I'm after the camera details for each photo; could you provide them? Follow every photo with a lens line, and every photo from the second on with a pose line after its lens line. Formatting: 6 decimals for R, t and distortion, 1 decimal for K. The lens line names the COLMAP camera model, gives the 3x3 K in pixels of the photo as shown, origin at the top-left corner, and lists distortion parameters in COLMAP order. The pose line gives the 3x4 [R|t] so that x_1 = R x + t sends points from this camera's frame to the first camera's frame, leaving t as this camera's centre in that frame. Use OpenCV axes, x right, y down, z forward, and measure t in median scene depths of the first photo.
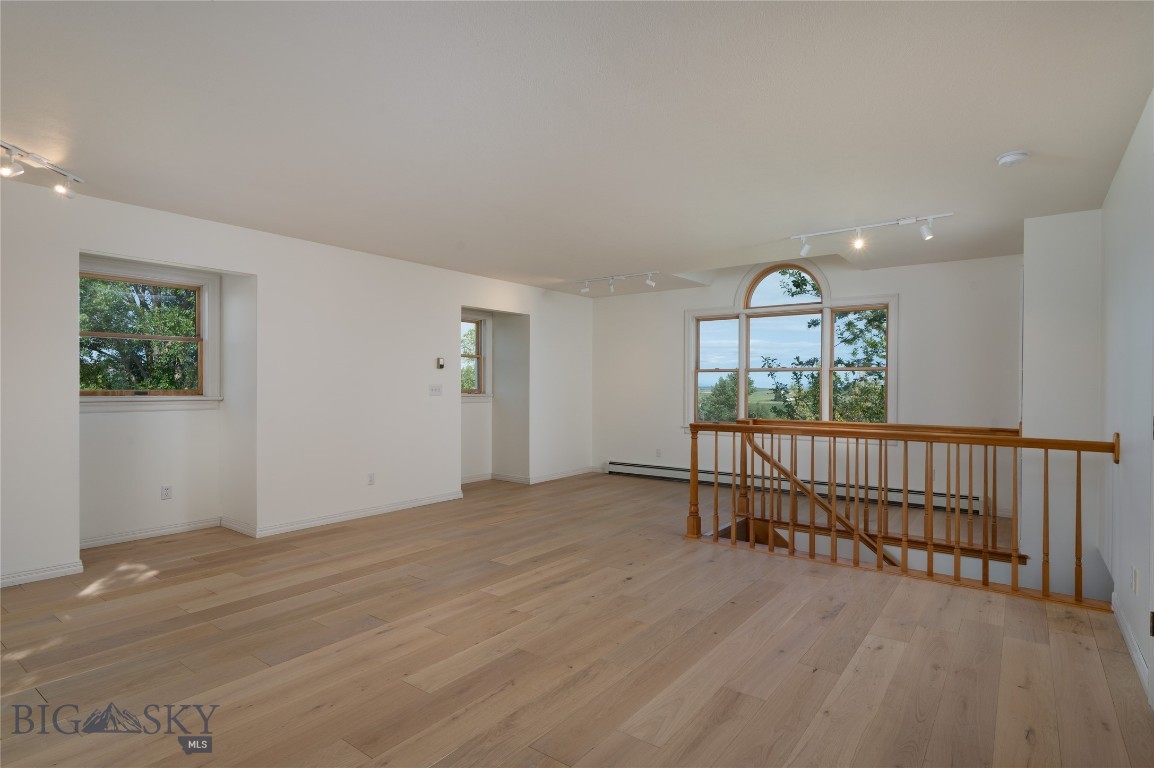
lens RADIAL K [[600.4, 0, 577.0], [0, 600.4, 384.0], [0, 0, 1]] dist [-0.000013, -0.000003]
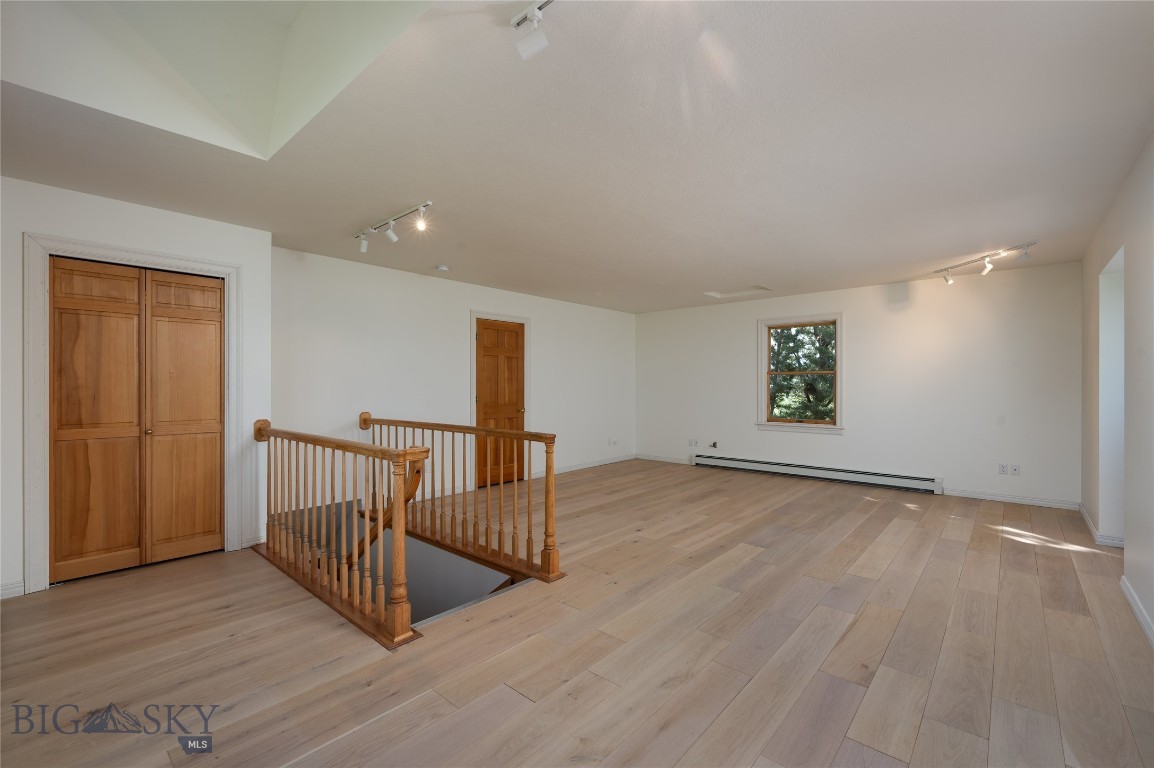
lens RADIAL K [[489.5, 0, 577.0], [0, 489.5, 384.0], [0, 0, 1]] dist [-0.000051, -0.000011]
pose [[-0.996047, -0.001886, 0.088808, 0.120567], [-0.002269, 0.999989, -0.004220, 0.001261], [-0.088799, -0.004405, -0.996040, 1.988027]]
